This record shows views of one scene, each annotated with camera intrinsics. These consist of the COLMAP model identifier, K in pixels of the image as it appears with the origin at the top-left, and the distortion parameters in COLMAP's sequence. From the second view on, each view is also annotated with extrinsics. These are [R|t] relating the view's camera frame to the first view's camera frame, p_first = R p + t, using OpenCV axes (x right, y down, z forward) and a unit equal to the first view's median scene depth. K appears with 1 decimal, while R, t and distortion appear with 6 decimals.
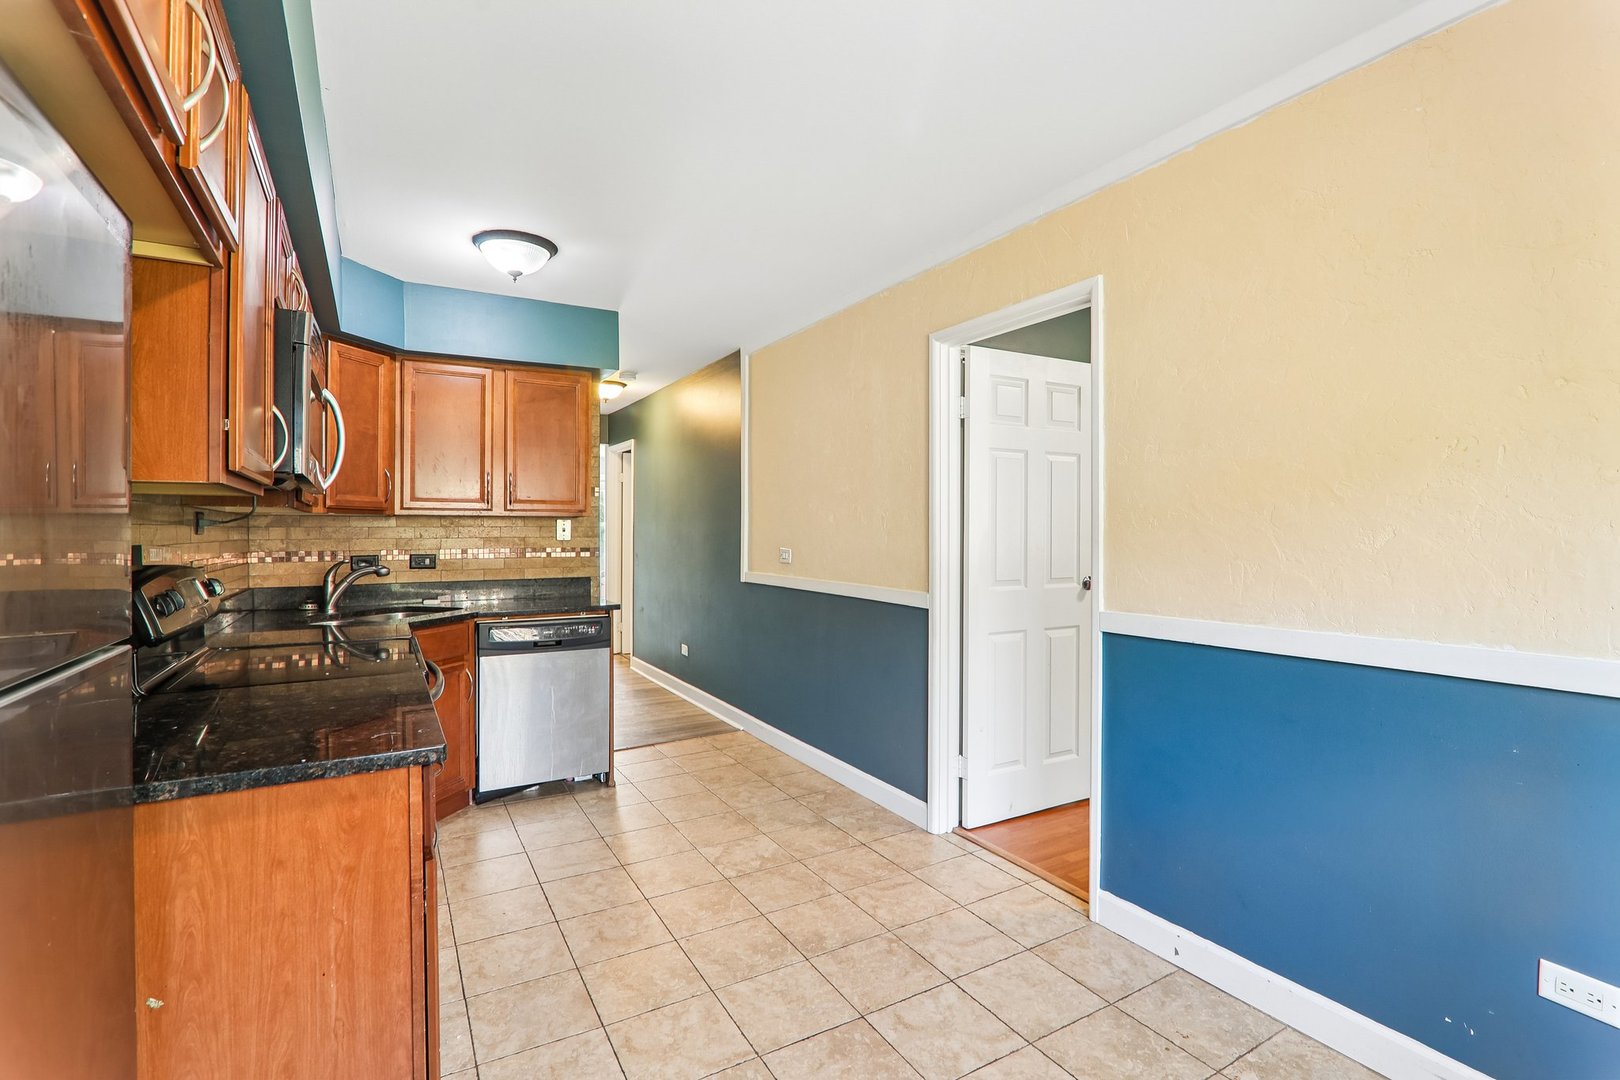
lens RADIAL K [[740.6, 0, 818.1], [0, 740.6, 534.1], [0, 0, 1]] dist [-0.019373, -0.000300]
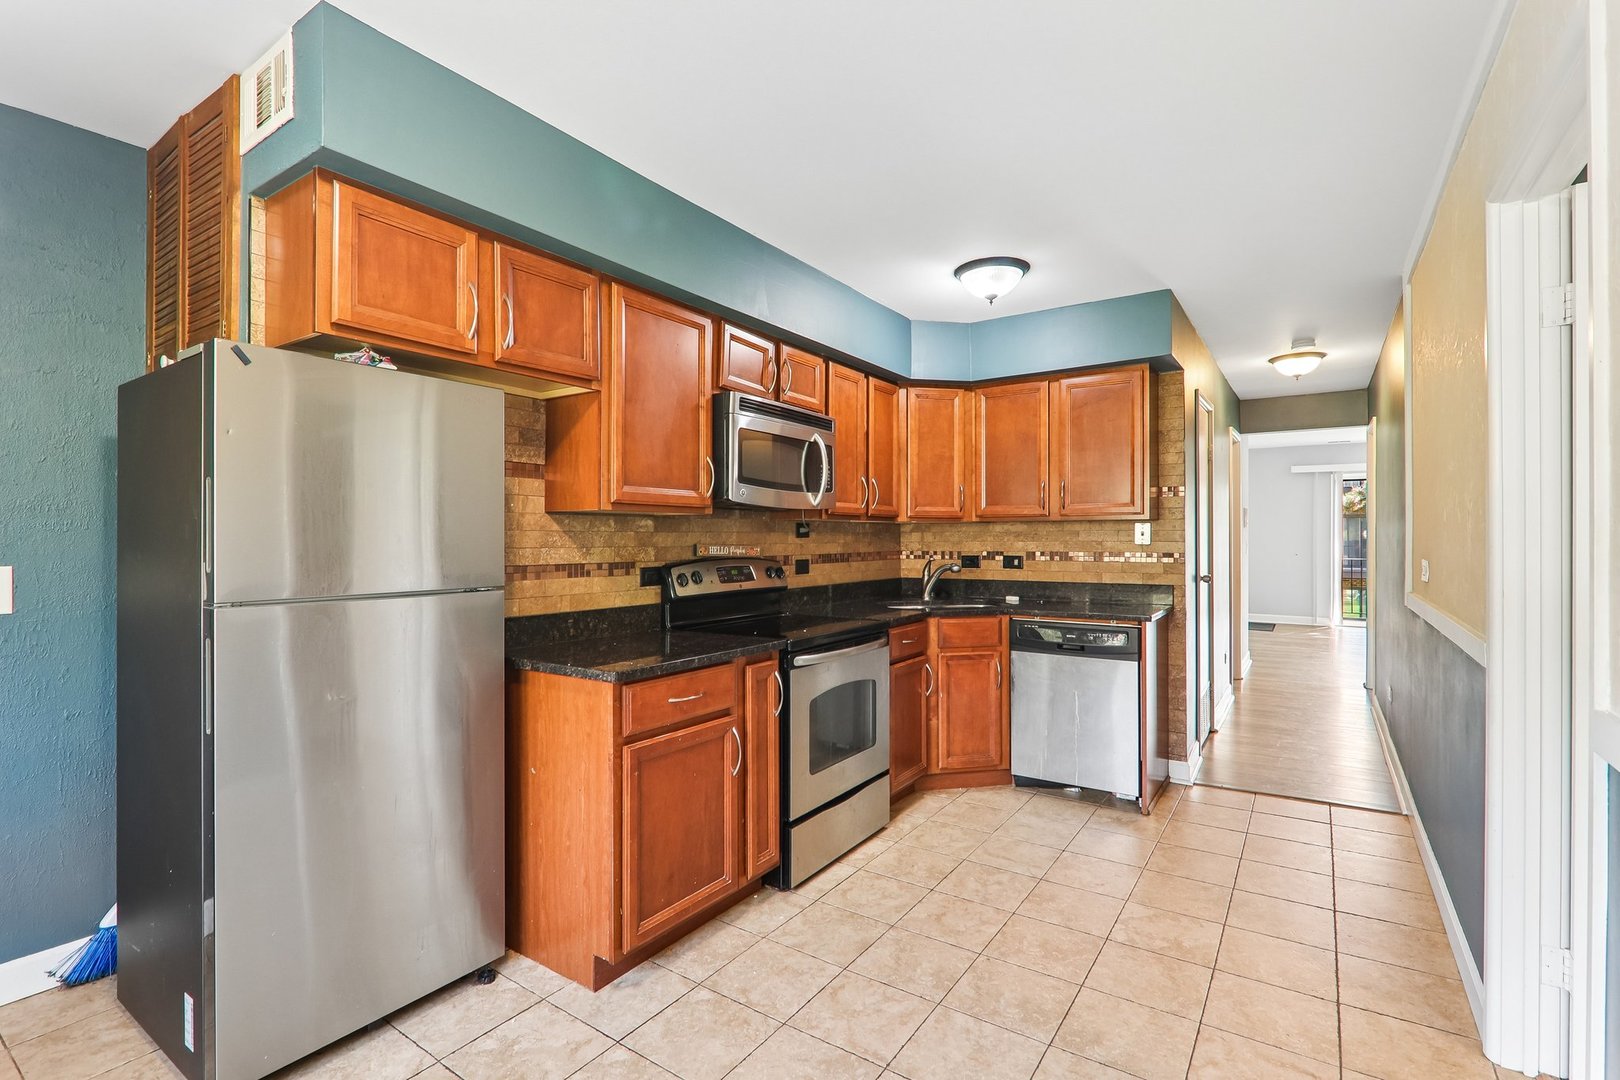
lens RADIAL K [[746.4, 0, 810.0], [0, 746.4, 540.0], [0, 0, 1]] dist [-0.017391, 0.000320]
pose [[0.434925, 0.004910, -0.900453, 0.407875], [-0.001565, 0.999988, 0.004697, -0.001737], [0.900465, -0.000634, 0.434927, 0.252754]]
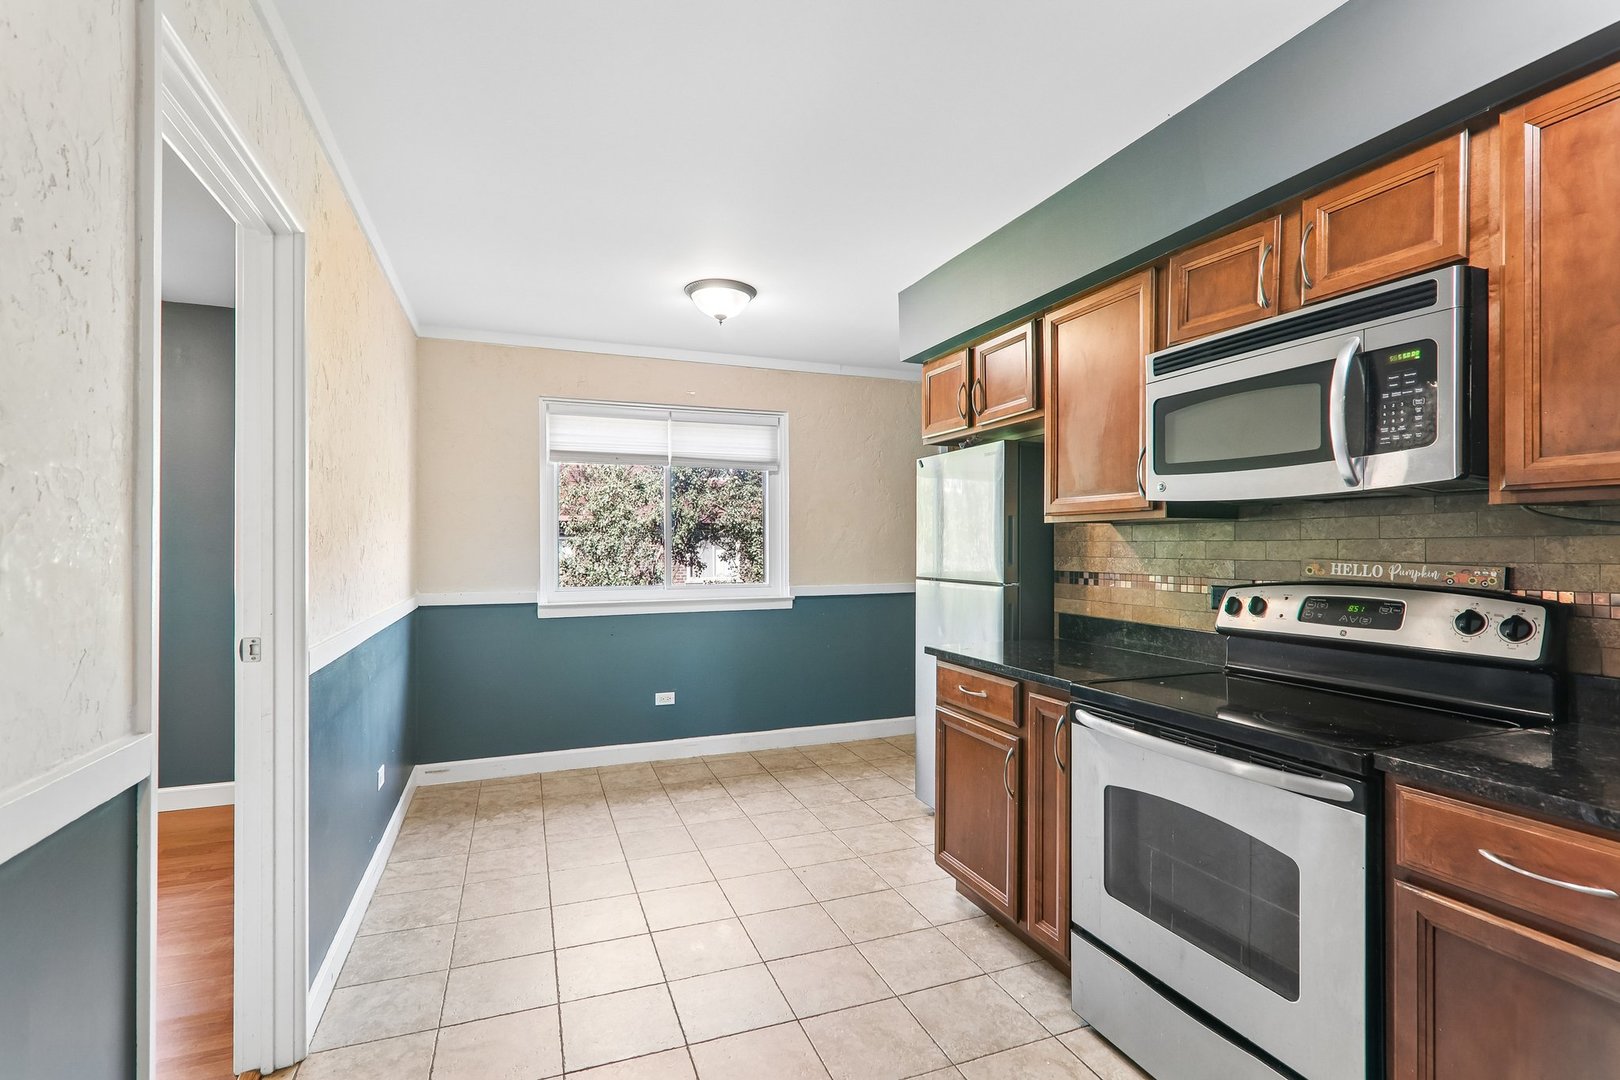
lens RADIAL K [[774.9, 0, 808.4], [0, 774.9, 548.4], [0, 0, 1]] dist [0.001857, 0.000162]
pose [[-0.986237, 0.003414, 0.165305, -0.201173], [0.004192, 0.999982, 0.004355, -0.004613], [-0.165287, 0.004988, -0.986233, 1.224749]]
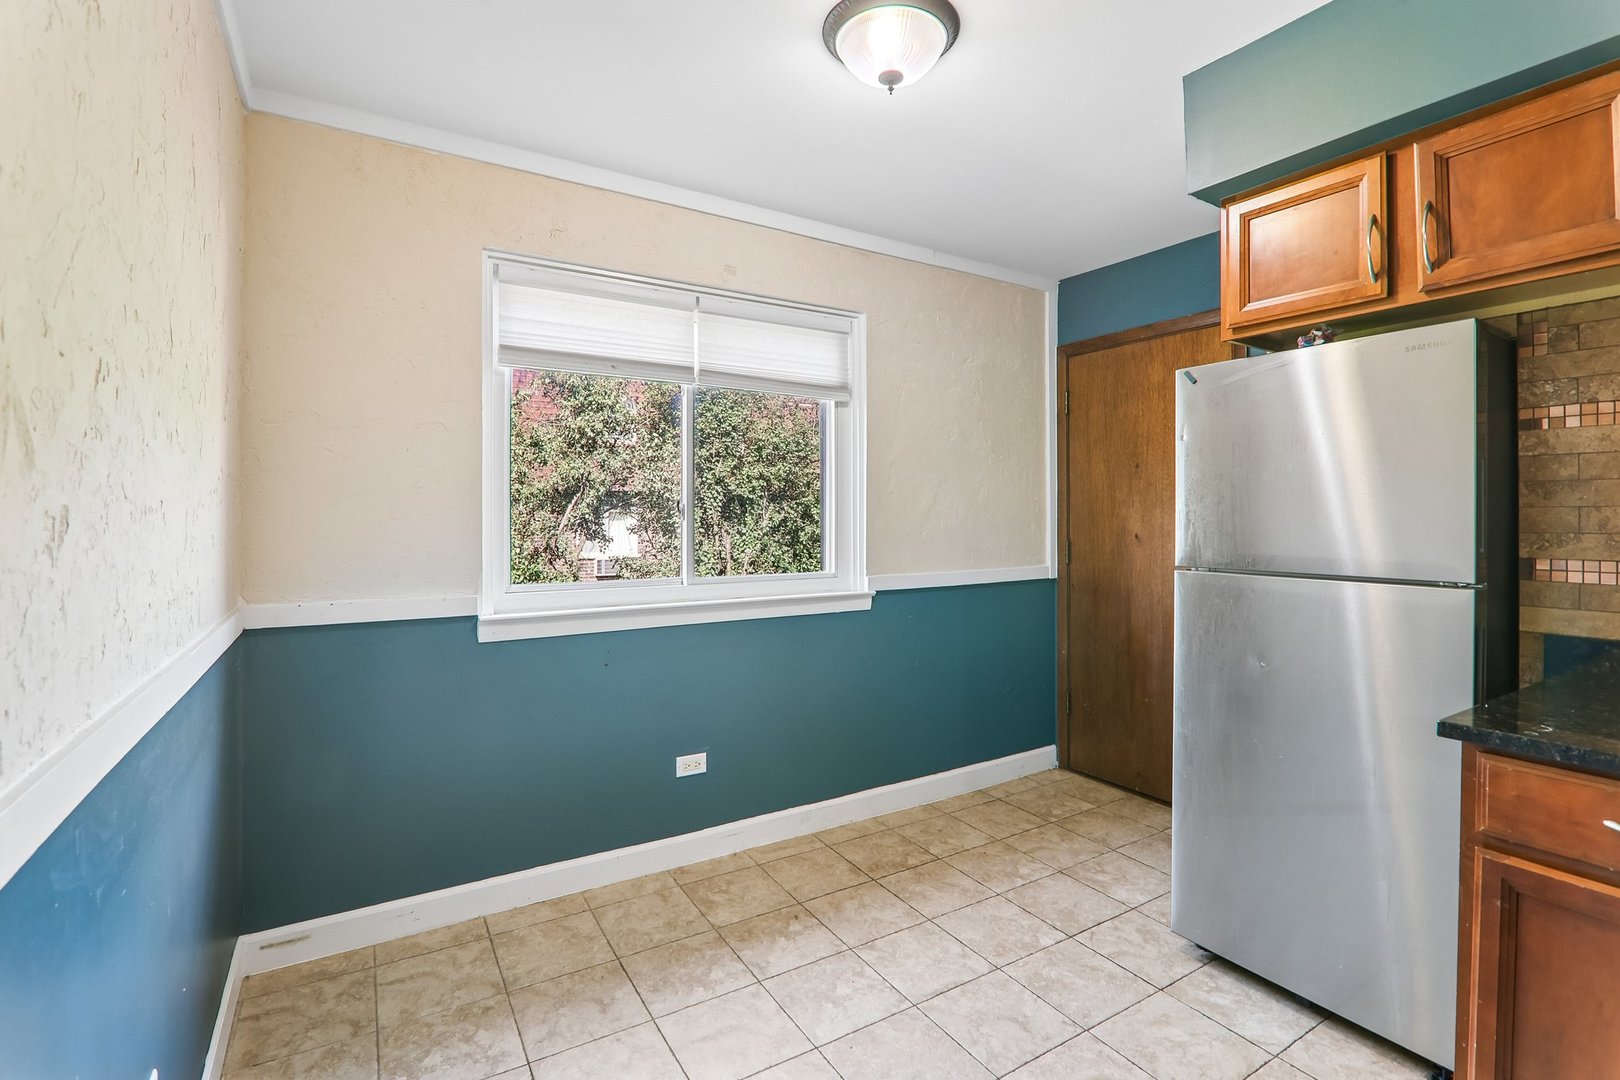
lens RADIAL K [[752.9, 0, 808.9], [0, 752.9, 517.3], [0, 0, 1]] dist [-0.019685, 0.000291]
pose [[-0.999701, 0.002263, -0.024355, 0.156076], [0.002216, 0.999996, 0.001977, -0.002336], [0.024360, 0.001922, -0.999701, 0.745809]]
